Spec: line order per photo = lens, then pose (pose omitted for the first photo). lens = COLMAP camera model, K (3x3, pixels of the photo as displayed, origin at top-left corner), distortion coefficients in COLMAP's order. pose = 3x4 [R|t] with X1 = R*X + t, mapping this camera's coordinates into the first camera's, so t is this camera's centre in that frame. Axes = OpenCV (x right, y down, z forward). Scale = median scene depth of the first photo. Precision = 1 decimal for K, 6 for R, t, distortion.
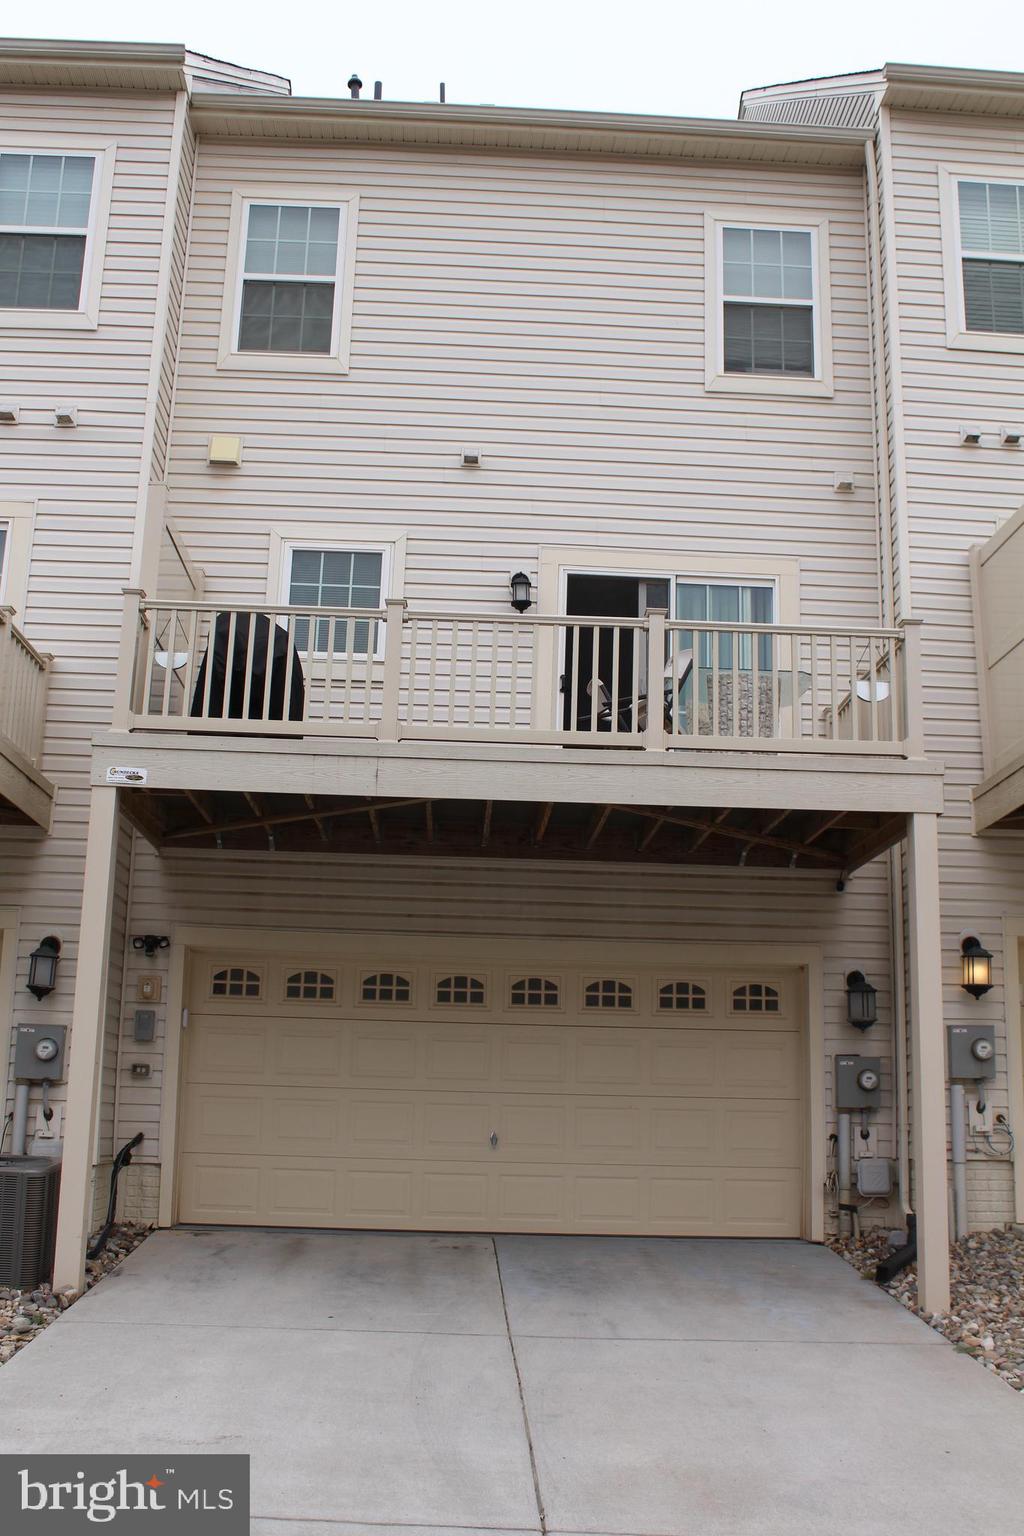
lens RADIAL K [[1603.9, 0, 512.0], [0, 1603.9, 768.0], [0, 0, 1]] dist [-0.140209, 0.189103]
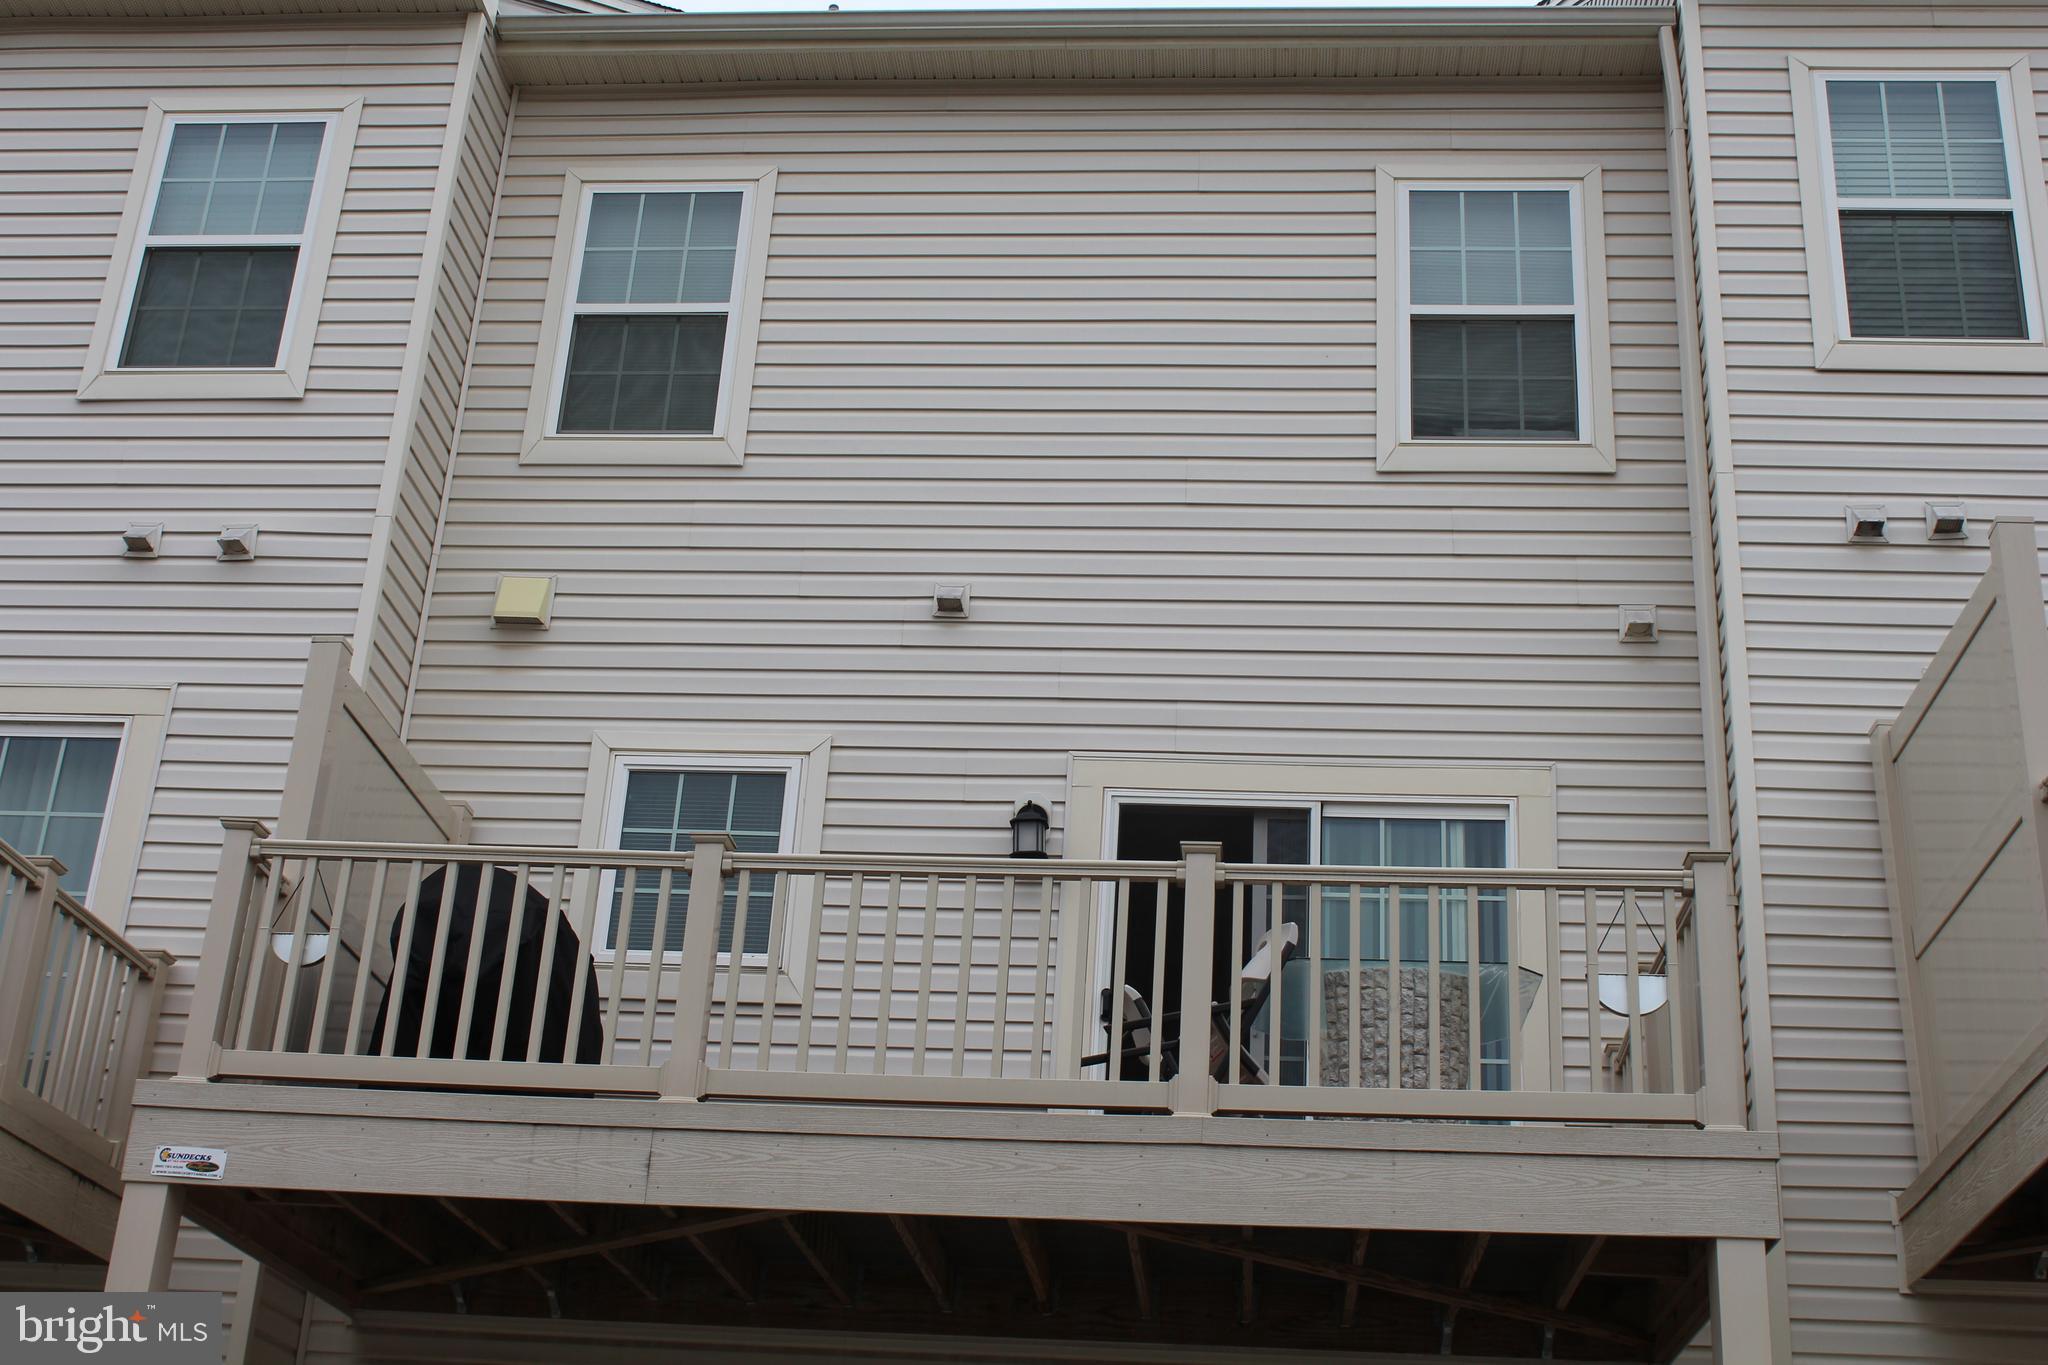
lens RADIAL K [[2557.8, 0, 1024.0], [0, 2557.8, 682.5], [0, 0, 1]] dist [-0.072842, 0.068842]
pose [[0.990970, -0.026977, -0.131345, 0.118107], [-0.000383, 0.978979, -0.203962, 0.015942], [0.134086, 0.202170, 0.970128, 0.142224]]
